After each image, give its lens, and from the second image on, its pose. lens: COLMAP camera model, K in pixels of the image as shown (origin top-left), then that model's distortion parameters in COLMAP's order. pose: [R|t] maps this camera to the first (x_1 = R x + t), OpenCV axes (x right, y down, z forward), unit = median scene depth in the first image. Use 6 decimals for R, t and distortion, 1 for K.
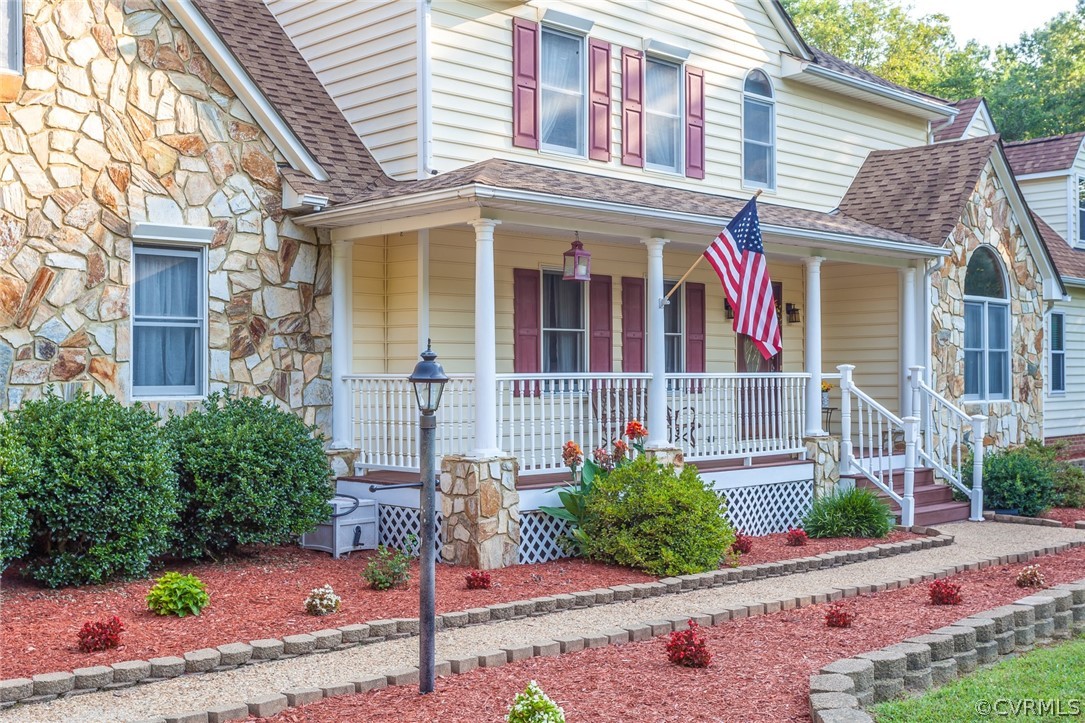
lens RADIAL K [[1197.6, 0, 547.2], [0, 1197.6, 365.0], [0, 0, 1]] dist [0.001643, 0.000000]
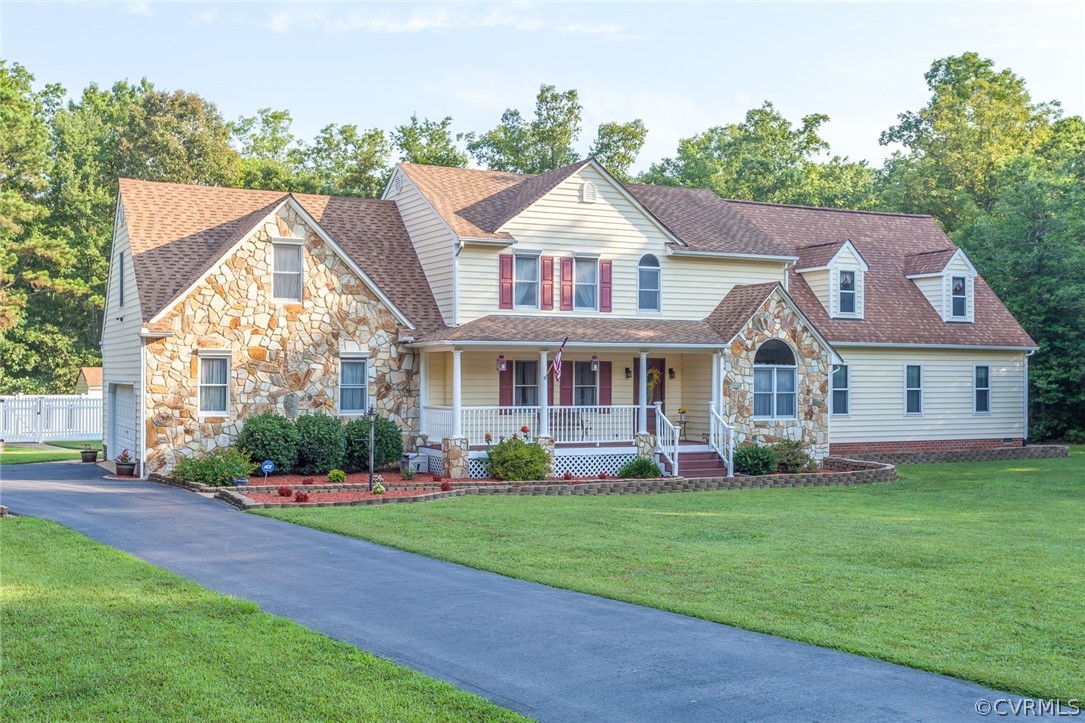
lens RADIAL K [[1197.6, 0, 539.9], [0, 1197.6, 361.1], [0, 0, 1]] dist [0.001643, 0.000000]
pose [[0.952571, 0.002039, -0.304310, 0.859814], [-0.003740, 0.999980, -0.005005, -0.076045], [0.304293, 0.005906, 0.952560, -1.376204]]
